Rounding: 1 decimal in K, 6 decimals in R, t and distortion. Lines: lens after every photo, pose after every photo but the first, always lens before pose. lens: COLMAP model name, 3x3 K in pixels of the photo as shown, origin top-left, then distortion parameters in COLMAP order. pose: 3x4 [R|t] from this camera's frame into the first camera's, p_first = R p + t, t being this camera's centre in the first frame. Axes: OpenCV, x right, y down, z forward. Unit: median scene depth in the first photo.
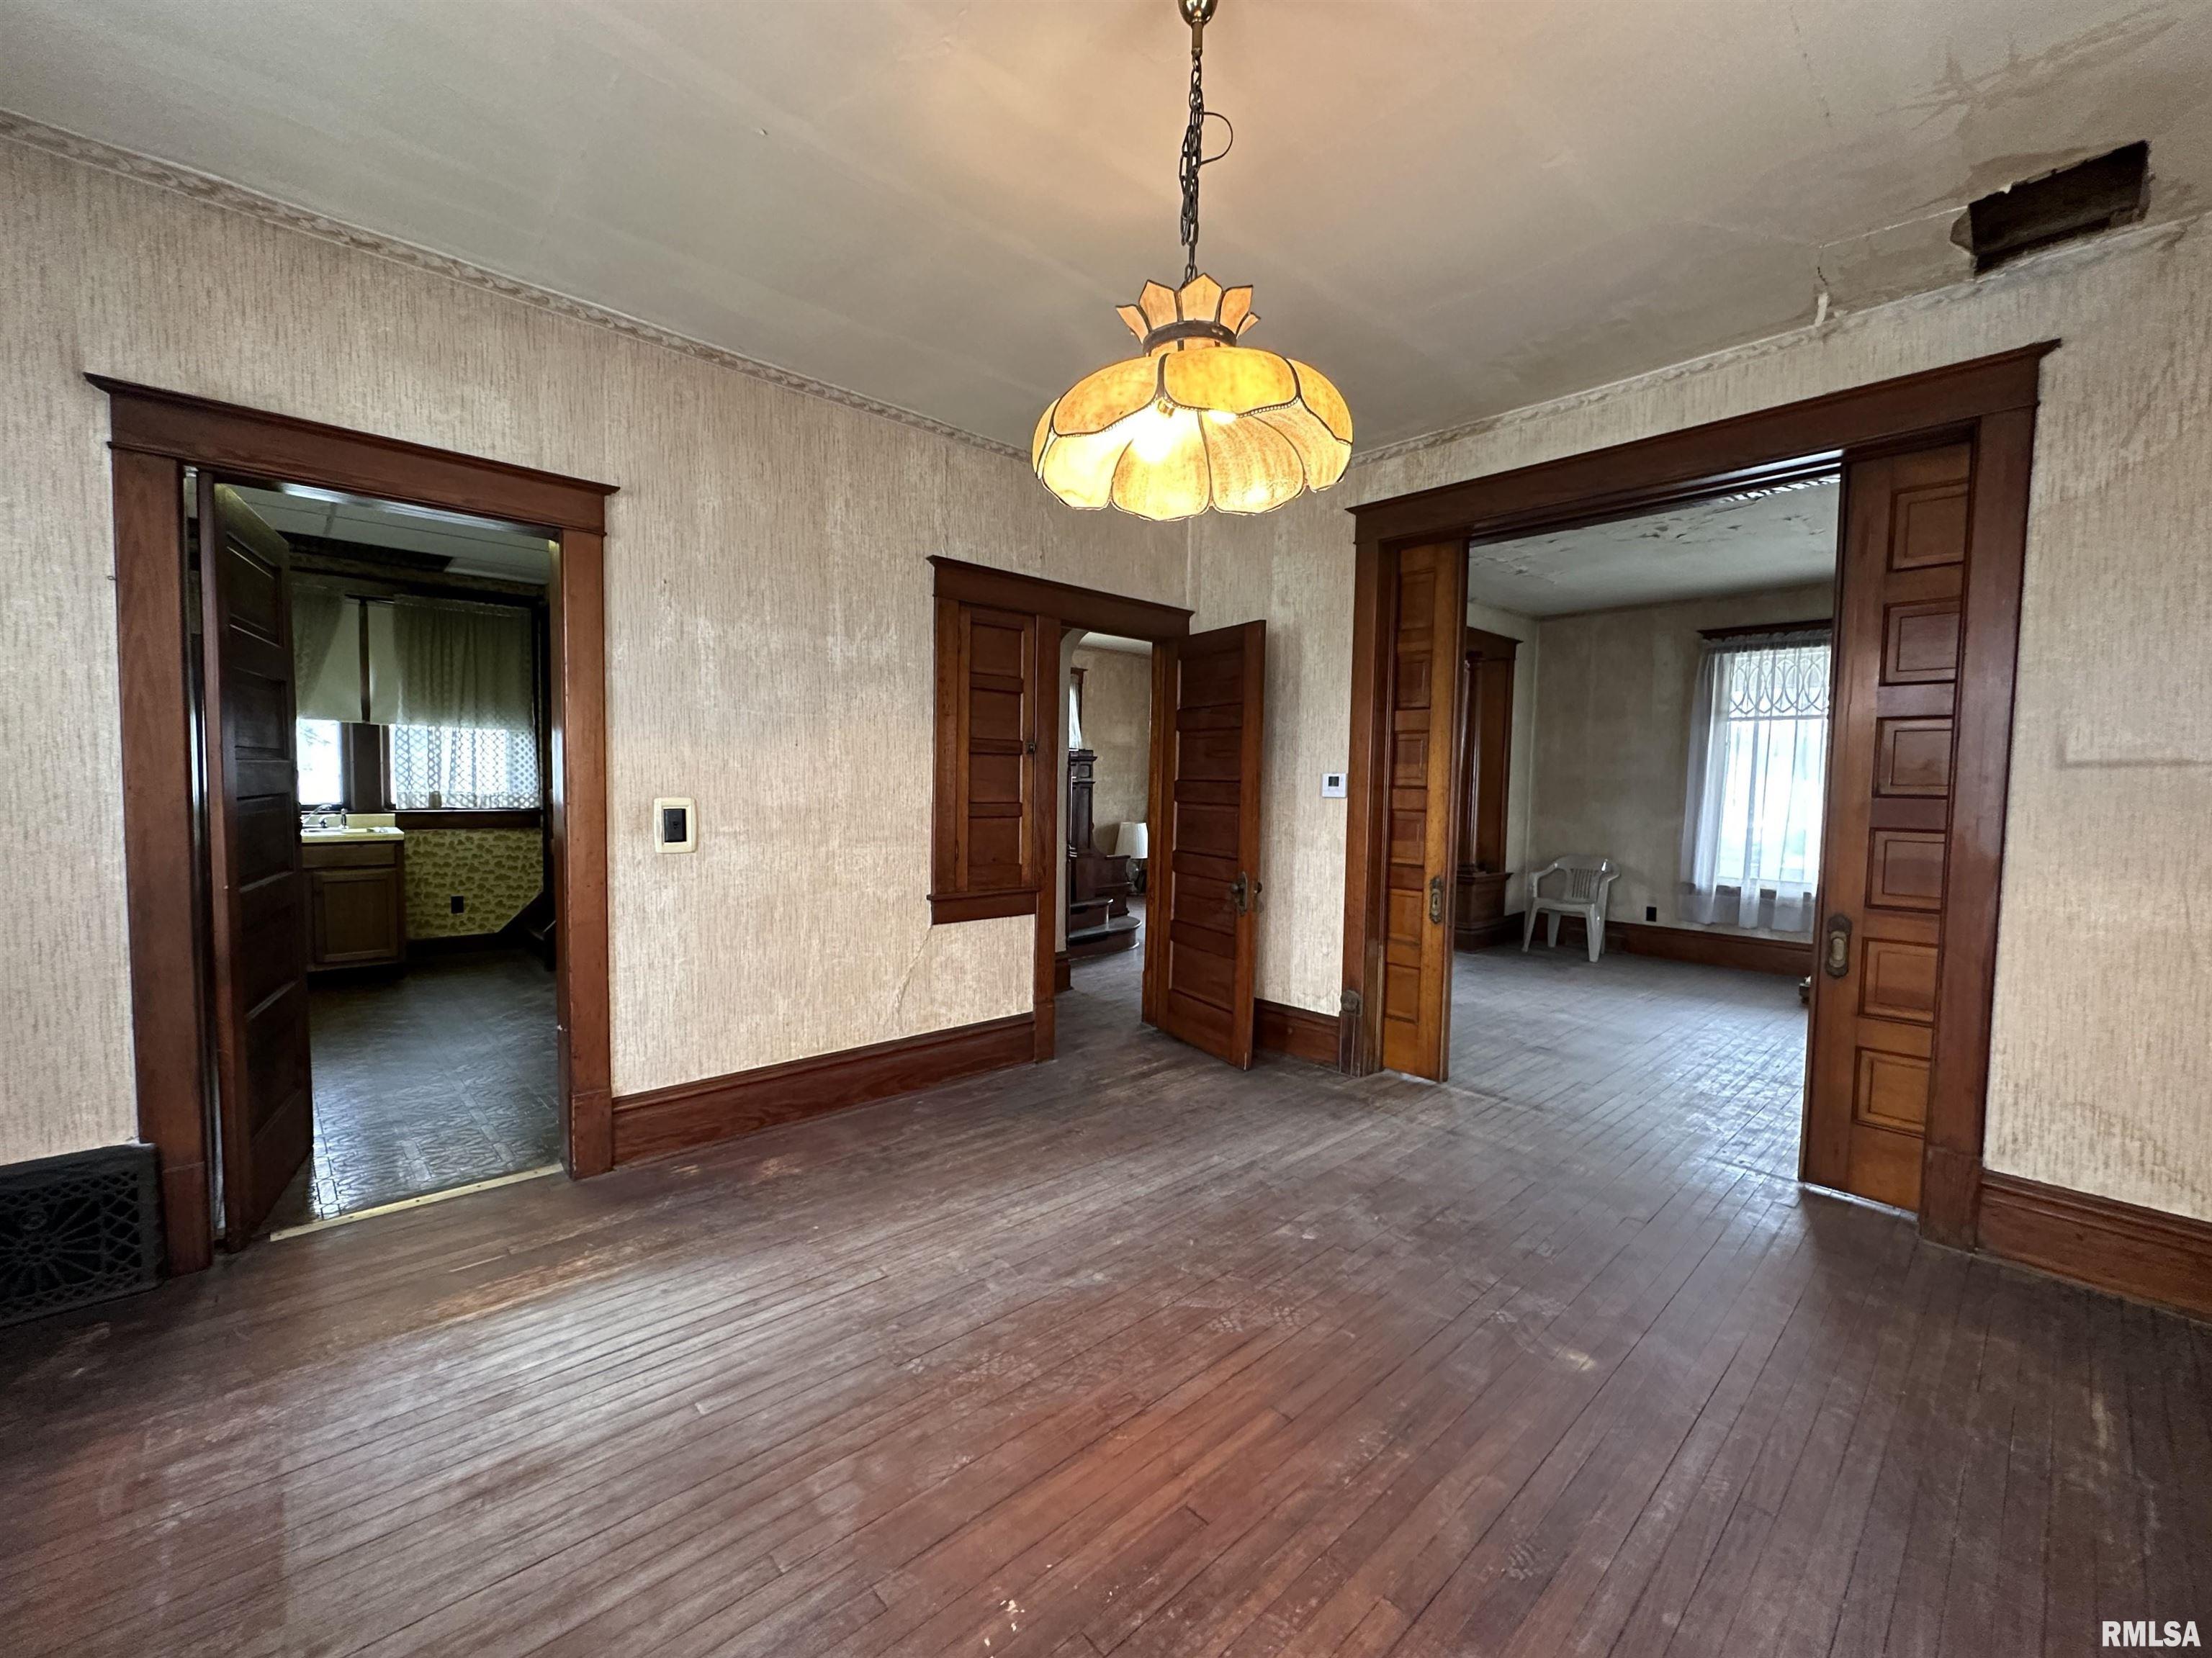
lens RADIAL K [[891.9, 0, 1097.3], [0, 891.9, 828.4], [0, 0, 1]] dist [-0.003514, 0.001233]
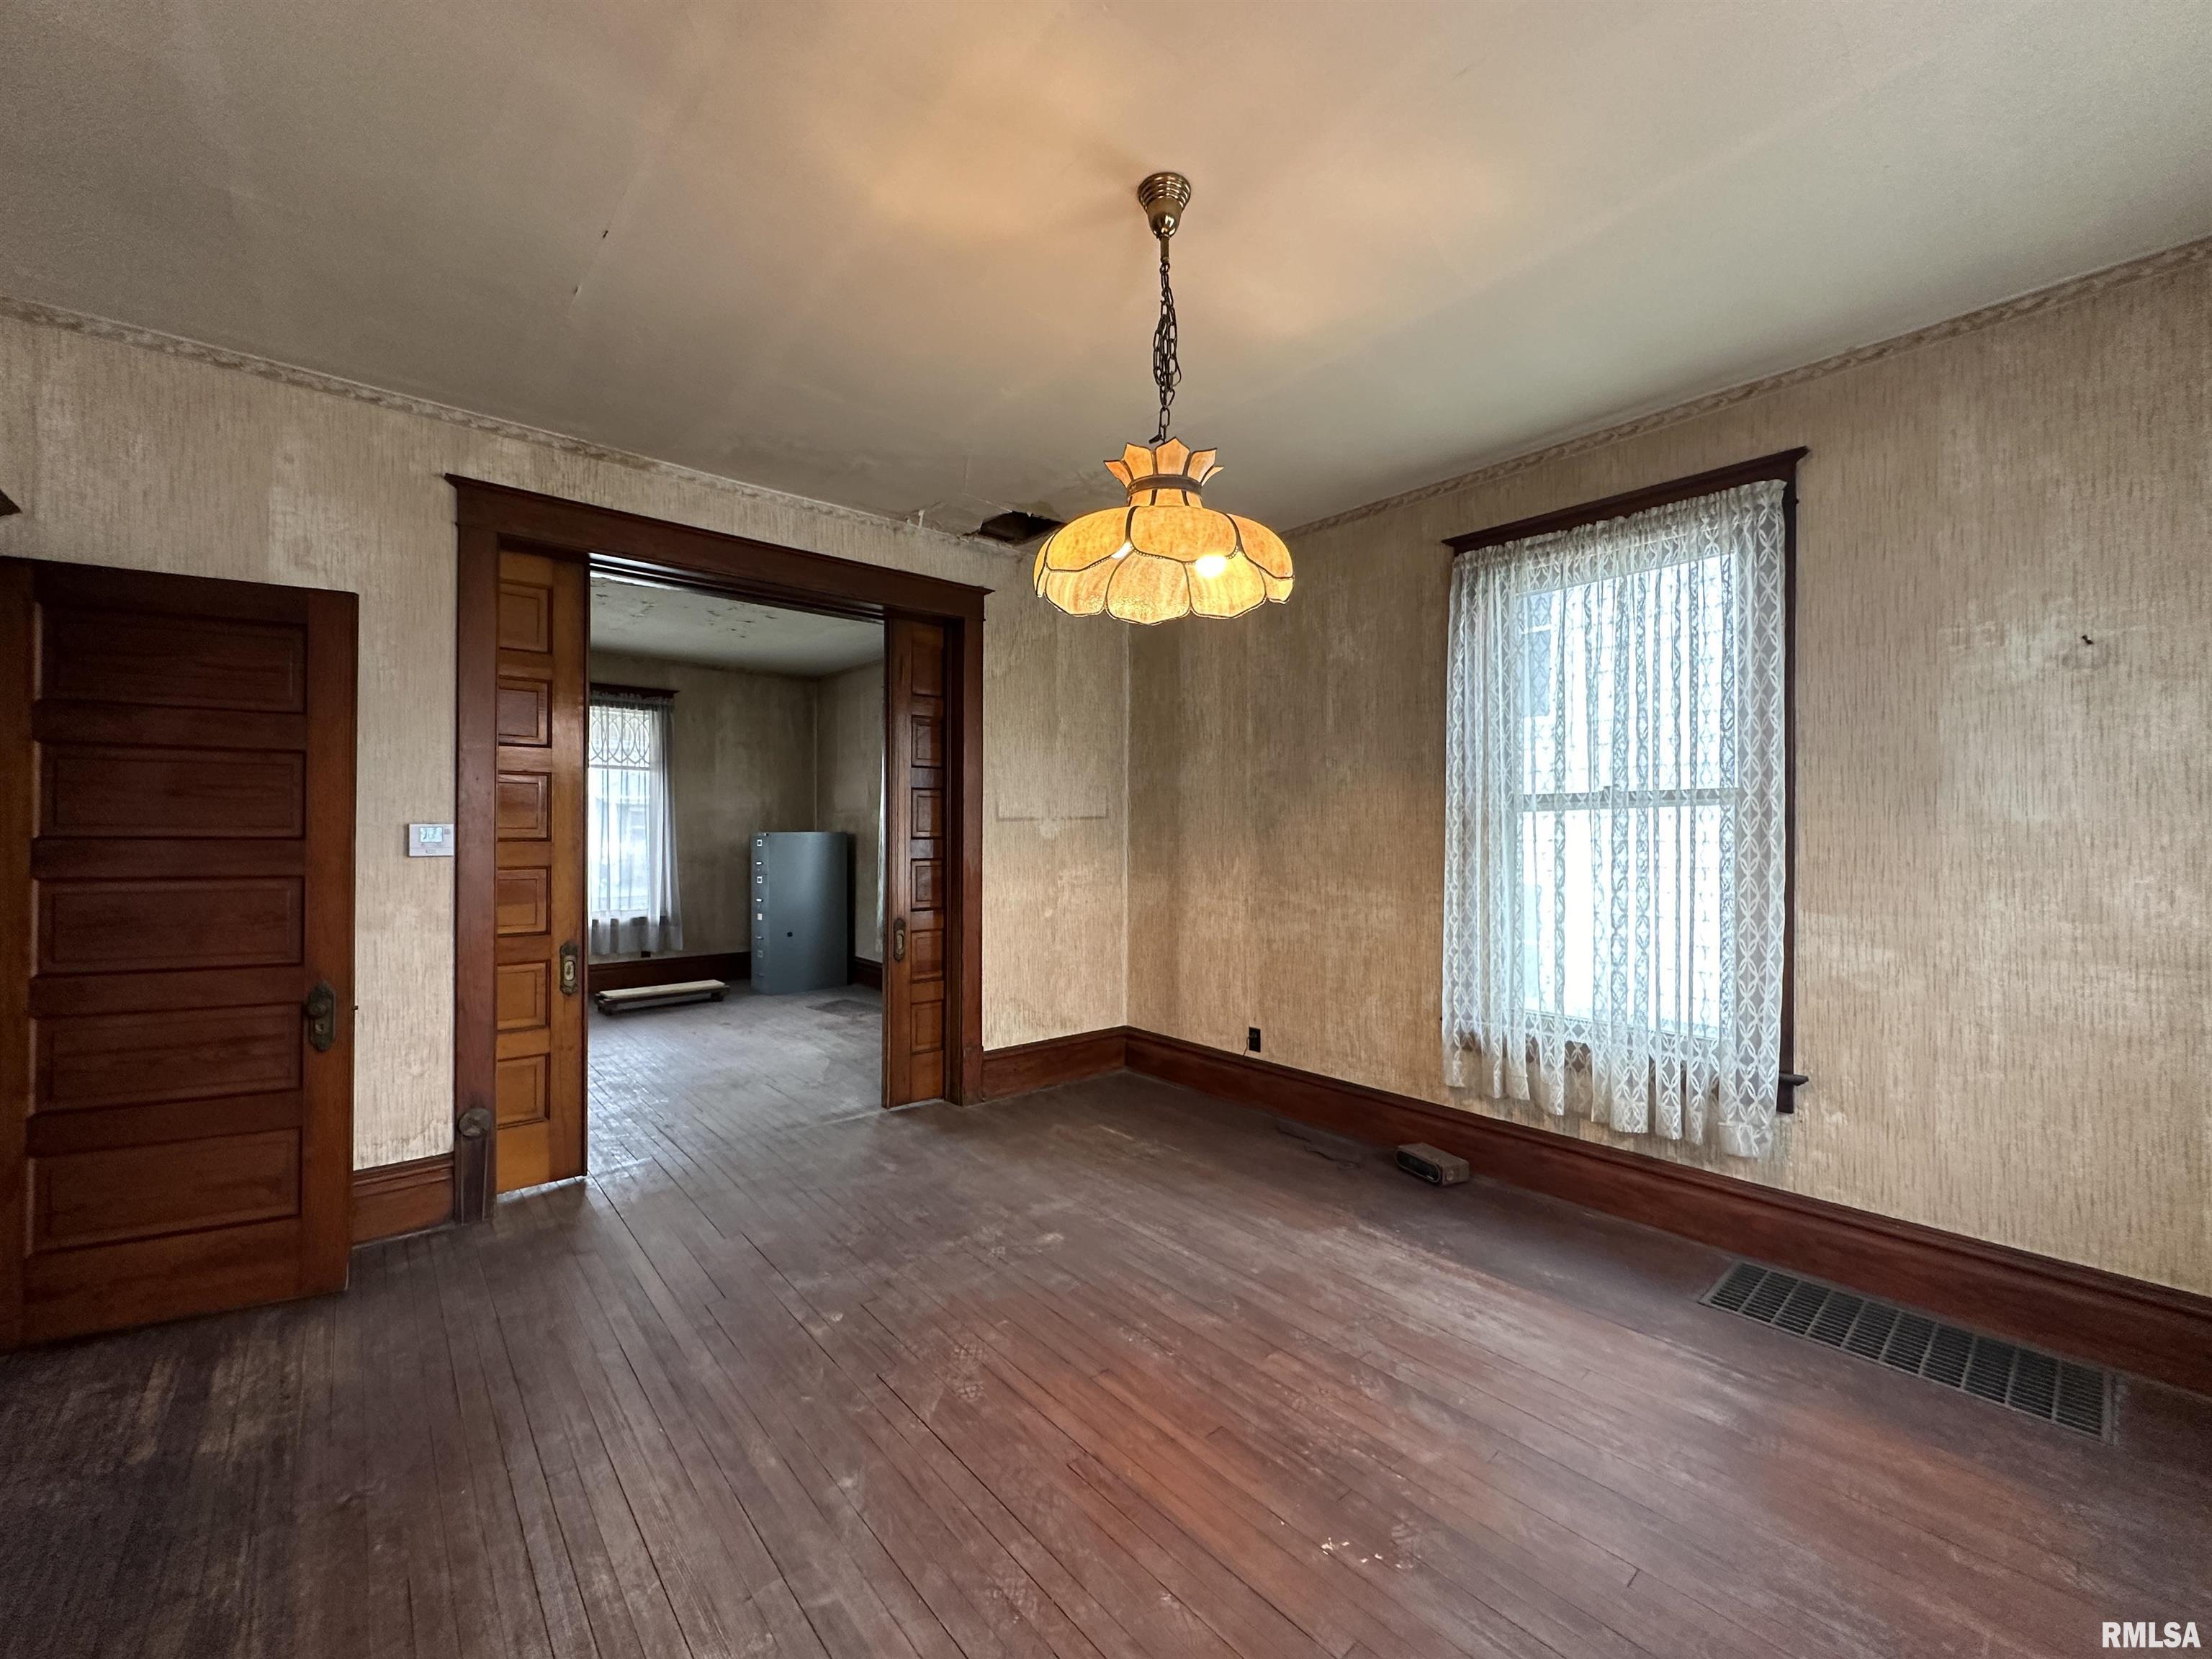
lens RADIAL K [[892.0, 0, 1102.0], [0, 892.0, 828.8], [0, 0, 1]] dist [-0.003514, 0.001233]
pose [[0.031997, -0.018330, 0.999320, -0.670503], [0.050776, 0.998571, 0.016690, -0.062878], [-0.998197, 0.050207, 0.032882, 0.636315]]
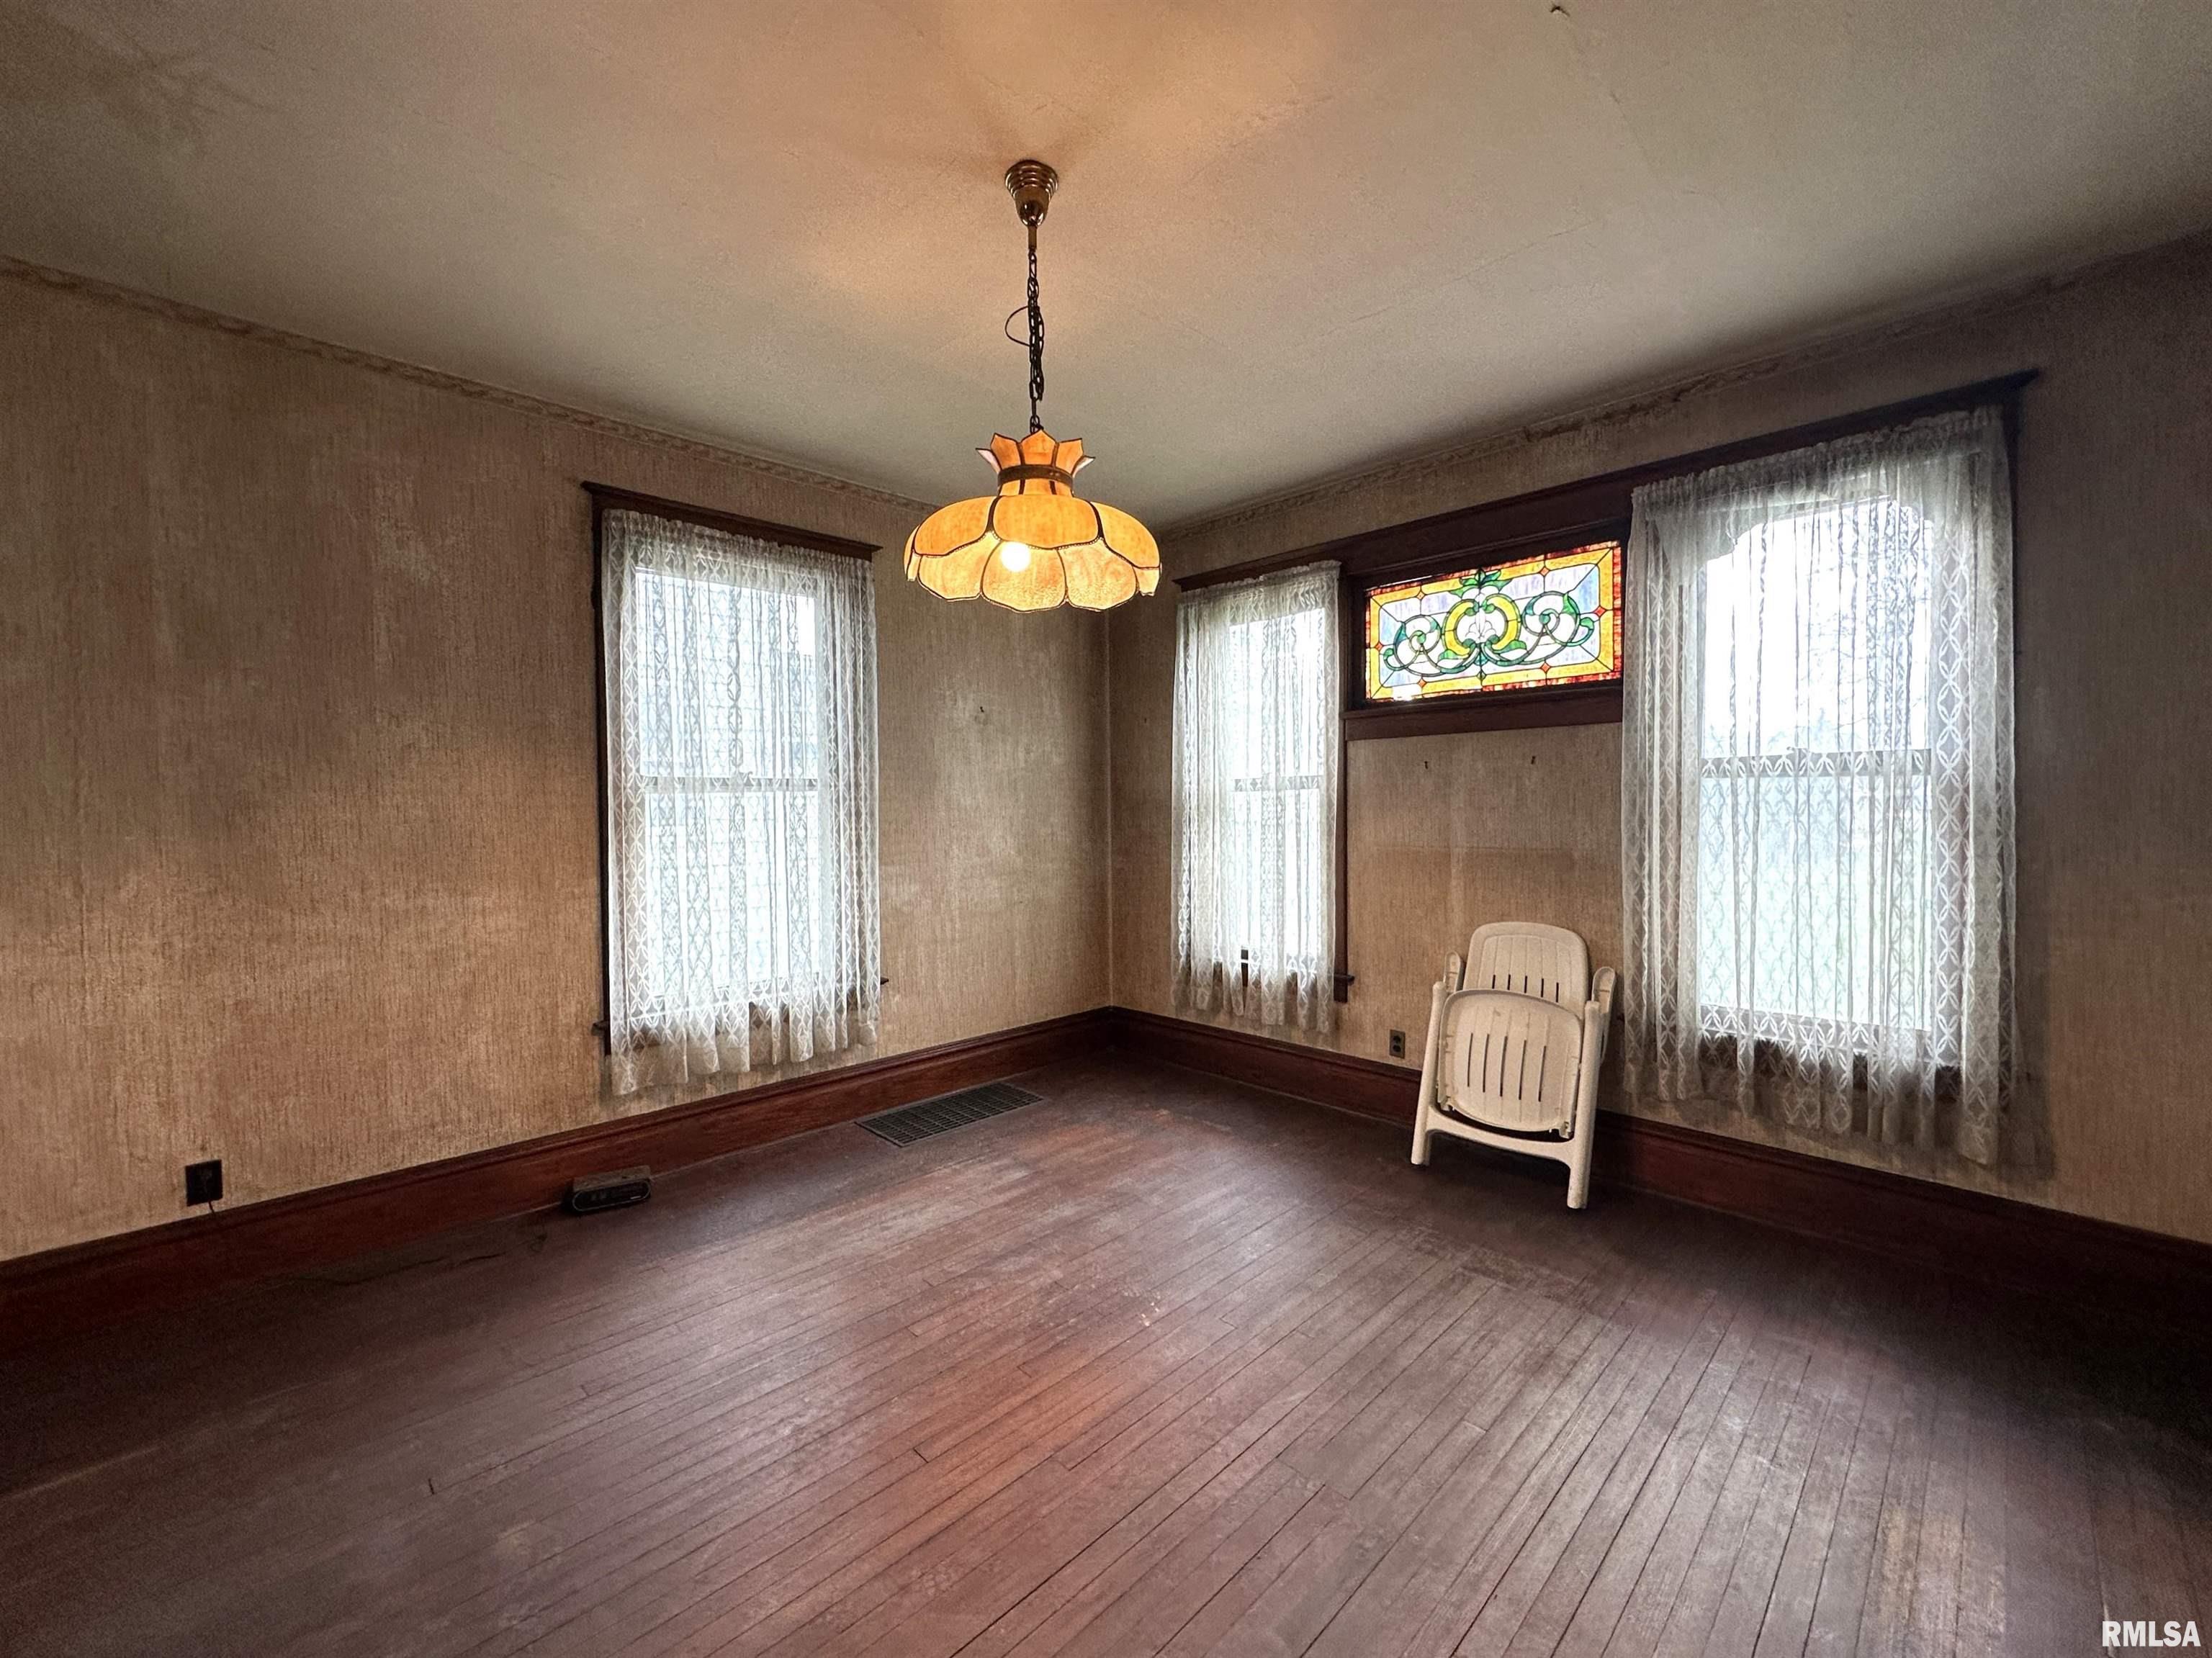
lens RADIAL K [[891.9, 0, 1122.9], [0, 891.9, 830.1], [0, 0, 1]] dist [-0.003514, 0.001233]
pose [[-0.998628, -0.011242, -0.051153, 0.025325], [-0.015320, 0.996673, 0.080052, -0.094943], [0.050083, 0.080726, -0.995477, 1.357691]]
